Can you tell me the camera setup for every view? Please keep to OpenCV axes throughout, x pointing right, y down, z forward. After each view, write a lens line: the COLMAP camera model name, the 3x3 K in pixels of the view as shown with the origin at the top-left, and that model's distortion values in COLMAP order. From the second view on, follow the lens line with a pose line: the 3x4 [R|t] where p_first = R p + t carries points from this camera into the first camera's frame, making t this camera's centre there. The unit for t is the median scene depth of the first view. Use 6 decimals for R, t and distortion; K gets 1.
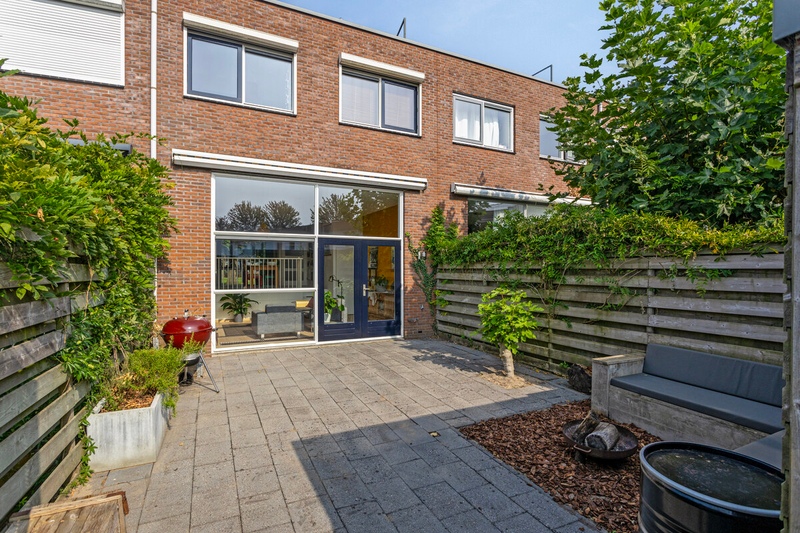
lens RADIAL K [[401.9, 0, 395.4], [0, 401.9, 266.1], [0, 0, 1]] dist [-0.000324, -0.000259]
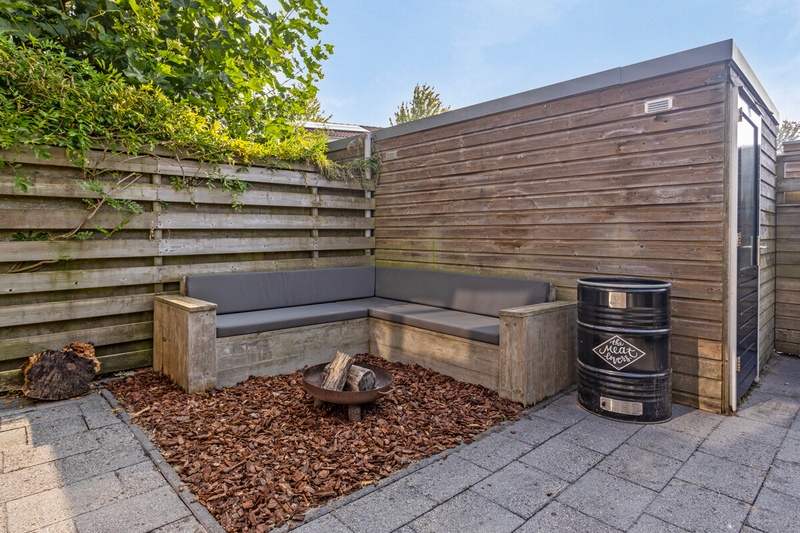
lens RADIAL K [[439.7, 0, 395.9], [0, 439.7, 240.5], [0, 0, 1]] dist [0.000177, -0.000143]
pose [[-0.288953, -0.020619, 0.957121, -0.170389], [-0.001368, 0.999776, 0.021125, 0.082138], [-0.957342, 0.004795, -0.288917, 0.642206]]
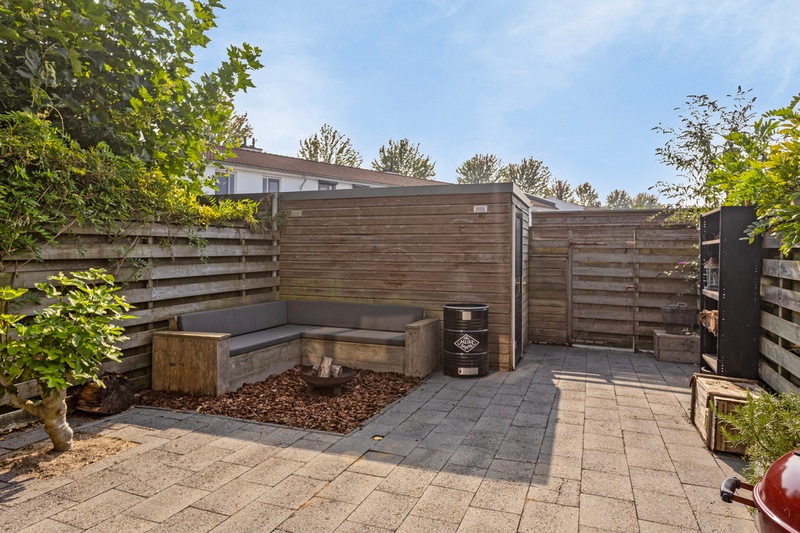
lens RADIAL K [[488.1, 0, 403.4], [0, 488.1, 254.4], [0, 0, 1]] dist [-0.000102, 0.000661]
pose [[-0.690287, -0.012935, 0.723420, -0.409119], [-0.008799, 0.999916, 0.009483, 0.024681], [-0.723482, 0.000181, -0.690343, 1.041750]]
